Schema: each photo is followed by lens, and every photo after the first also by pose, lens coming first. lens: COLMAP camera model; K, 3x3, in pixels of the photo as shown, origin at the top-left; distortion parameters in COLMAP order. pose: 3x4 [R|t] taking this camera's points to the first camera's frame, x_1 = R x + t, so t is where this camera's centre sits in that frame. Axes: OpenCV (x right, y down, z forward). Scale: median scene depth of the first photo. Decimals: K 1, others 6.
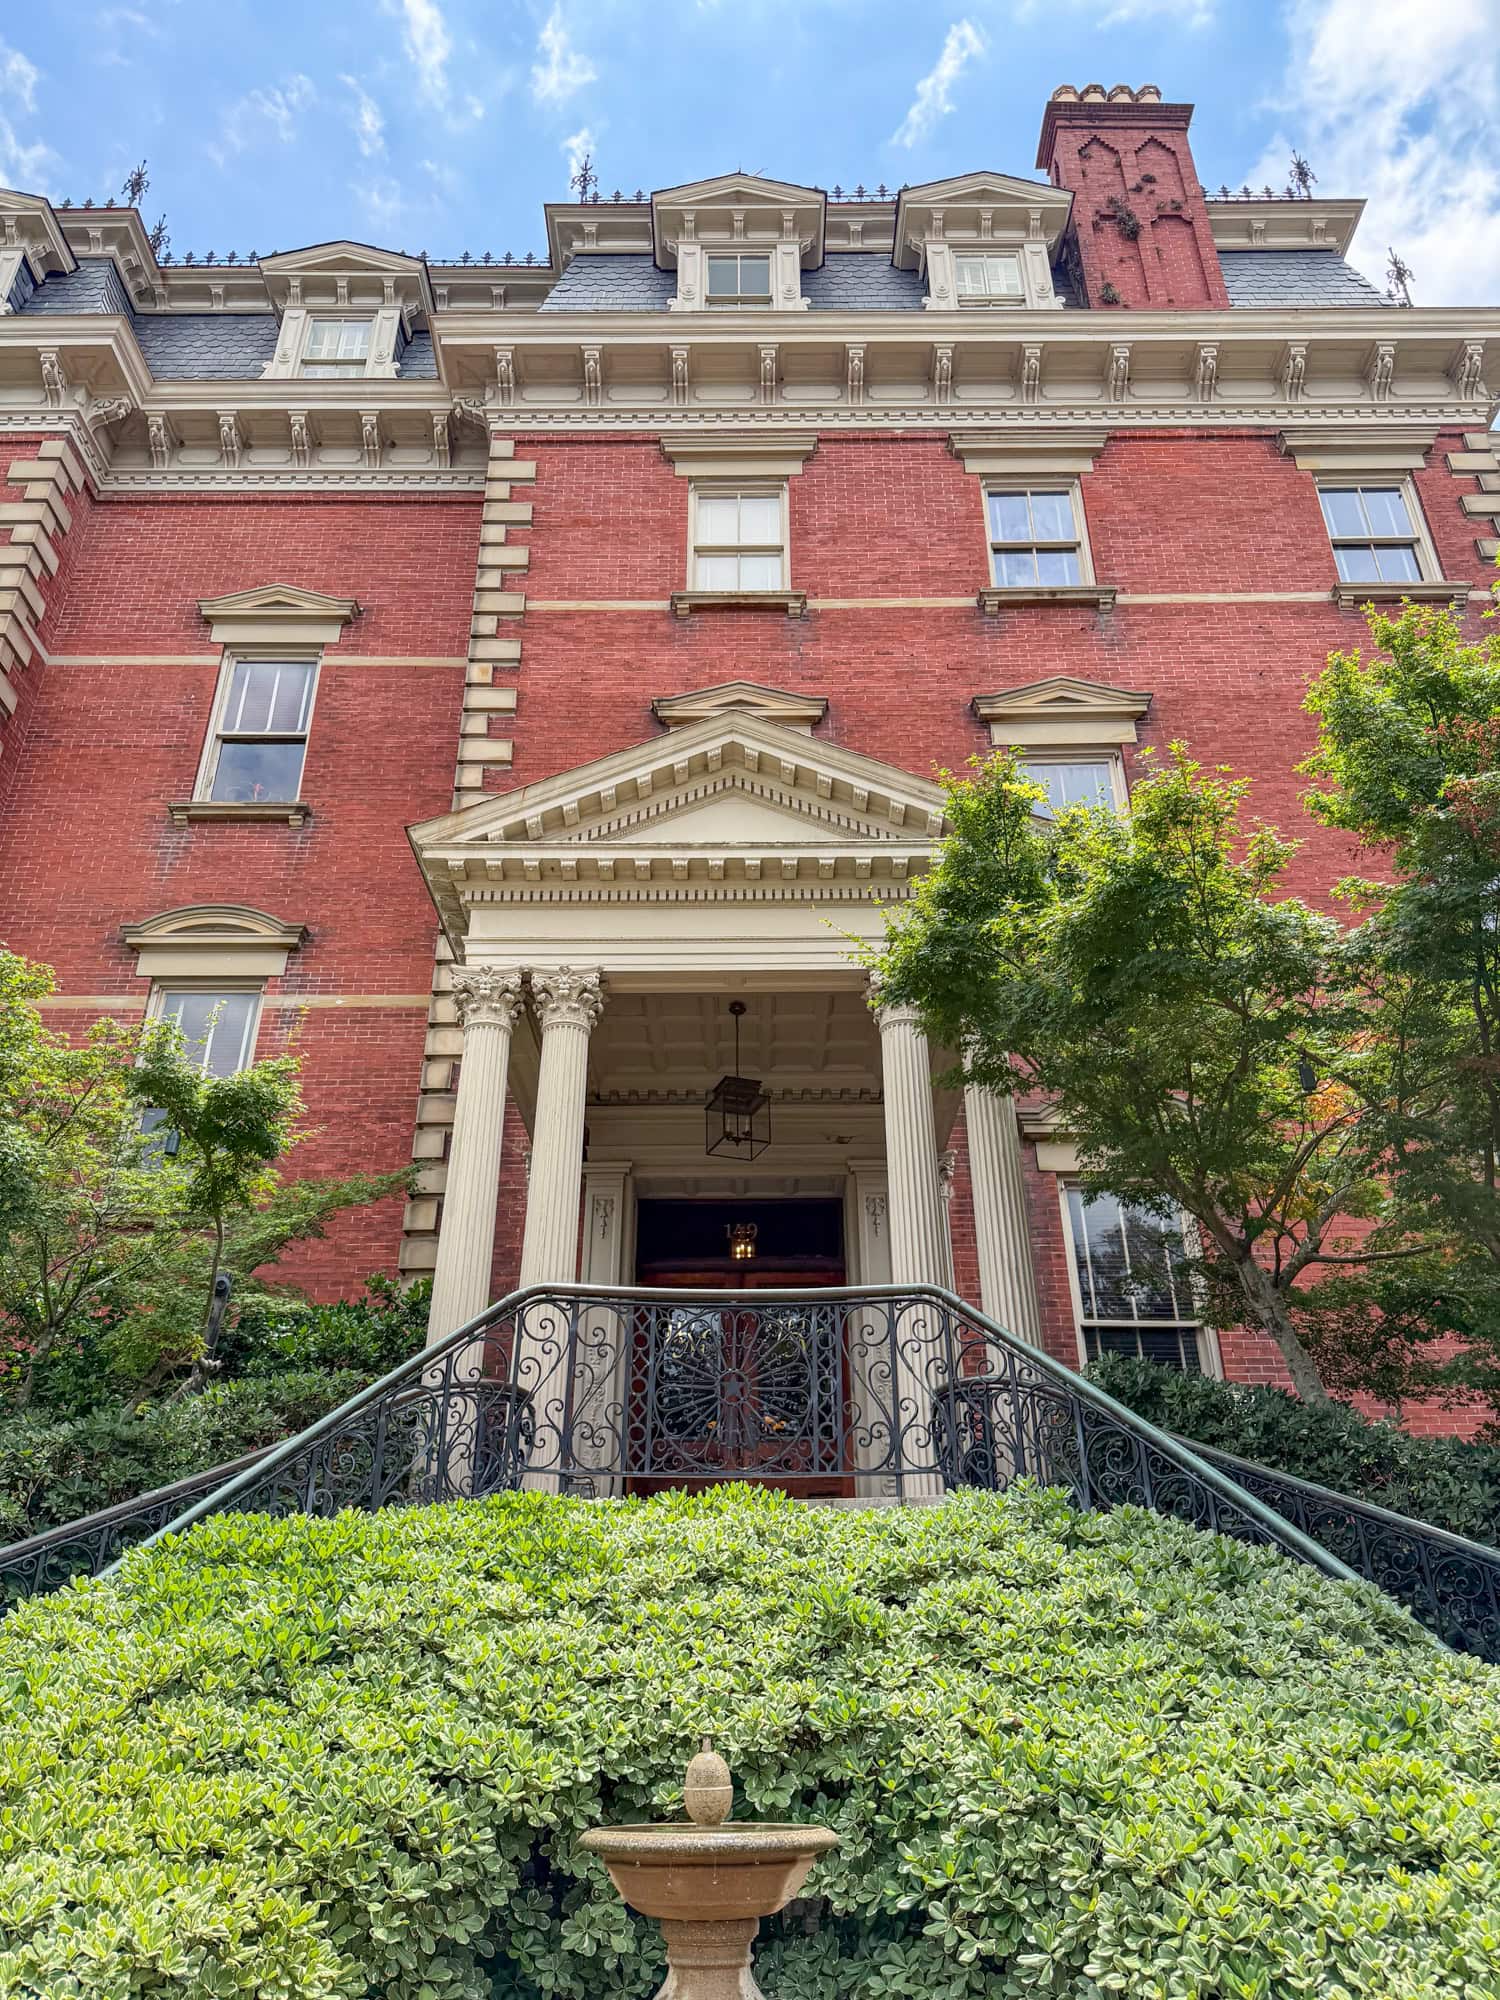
lens RADIAL K [[1397.5, 0, 749.0], [0, 1397.5, 989.0], [0, 0, 1]] dist [-0.019022, -0.009942]
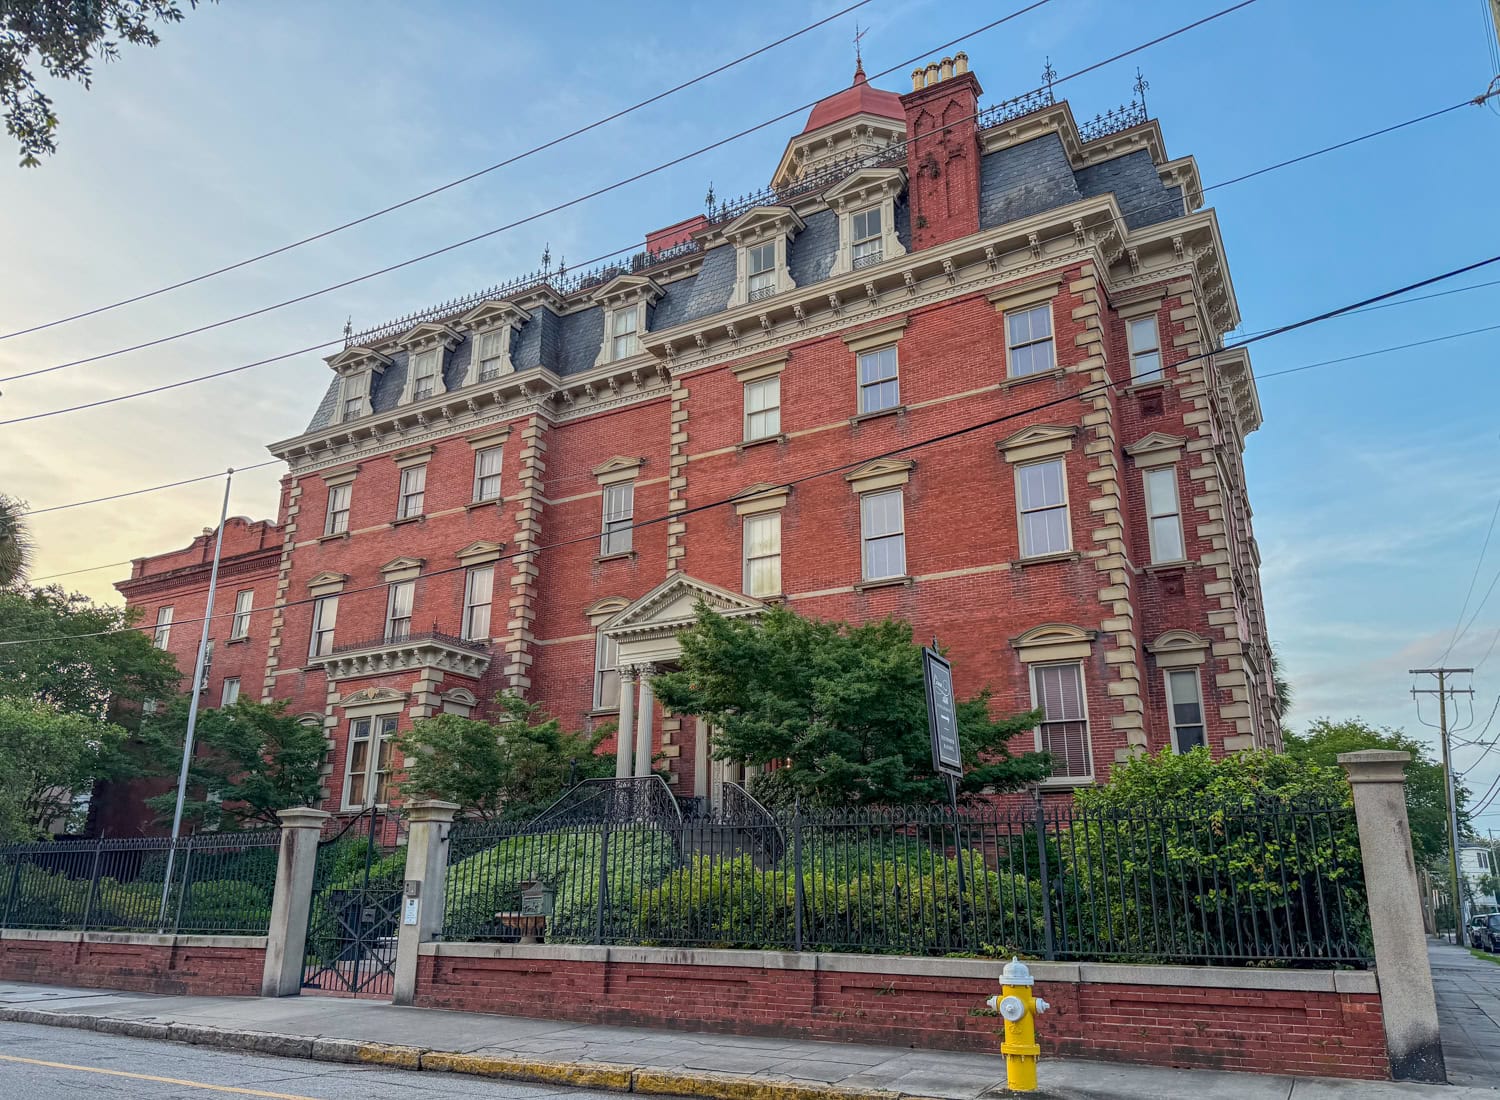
lens RADIAL K [[1048.2, 0, 758.4], [0, 1048.2, 555.0], [0, 0, 1]] dist [-0.019022, -0.009942]
pose [[0.869372, -0.135379, -0.475252, 0.804743], [0.224623, 0.964903, 0.136039, -0.323414], [0.440155, -0.225021, 0.869269, -0.623532]]
